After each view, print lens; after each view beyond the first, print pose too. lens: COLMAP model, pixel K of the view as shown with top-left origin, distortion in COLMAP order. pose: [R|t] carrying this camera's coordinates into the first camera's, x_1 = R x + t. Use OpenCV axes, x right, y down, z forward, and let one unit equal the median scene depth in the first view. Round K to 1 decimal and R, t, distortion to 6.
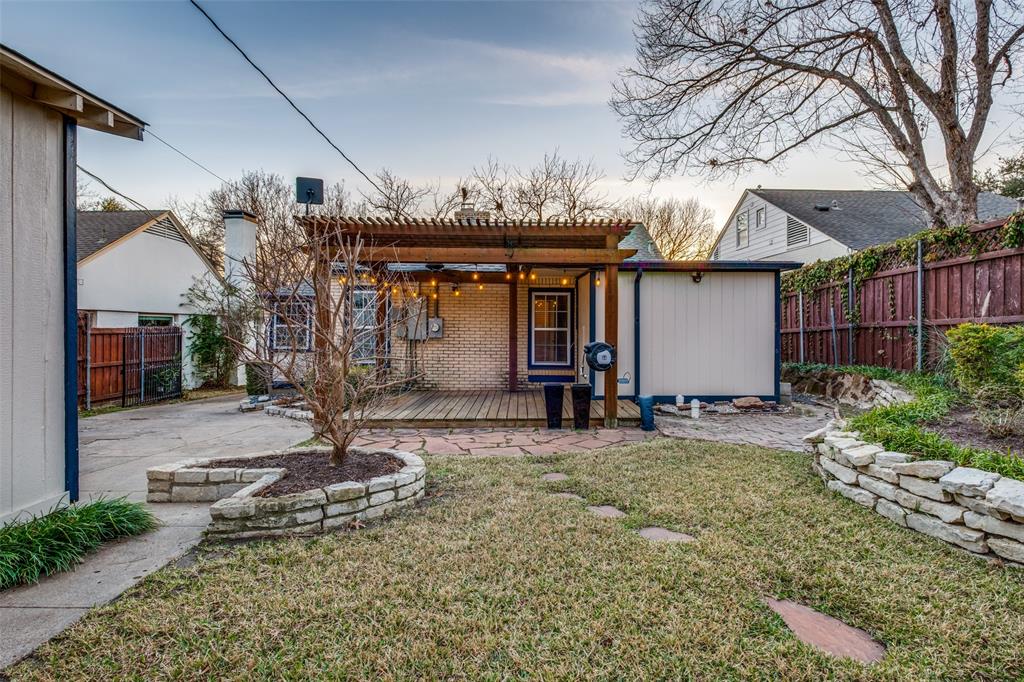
lens RADIAL K [[546.2, 0, 511.9], [0, 546.2, 319.6], [0, 0, 1]] dist [-0.005409, -0.001273]
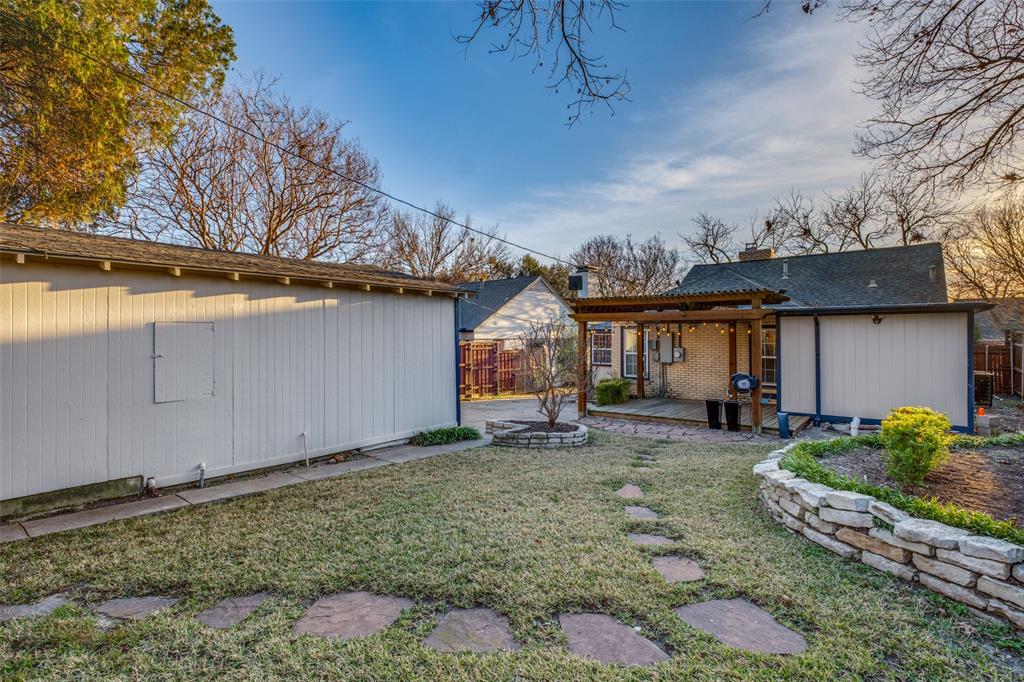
lens RADIAL K [[448.3, 0, 514.8], [0, 448.3, 336.1], [0, 0, 1]] dist [-0.000737, -0.000428]
pose [[0.787412, -0.010029, -0.616345, 0.411895], [0.013026, 0.999915, 0.000371, -0.066206], [0.616289, -0.008321, 0.787476, -0.319760]]
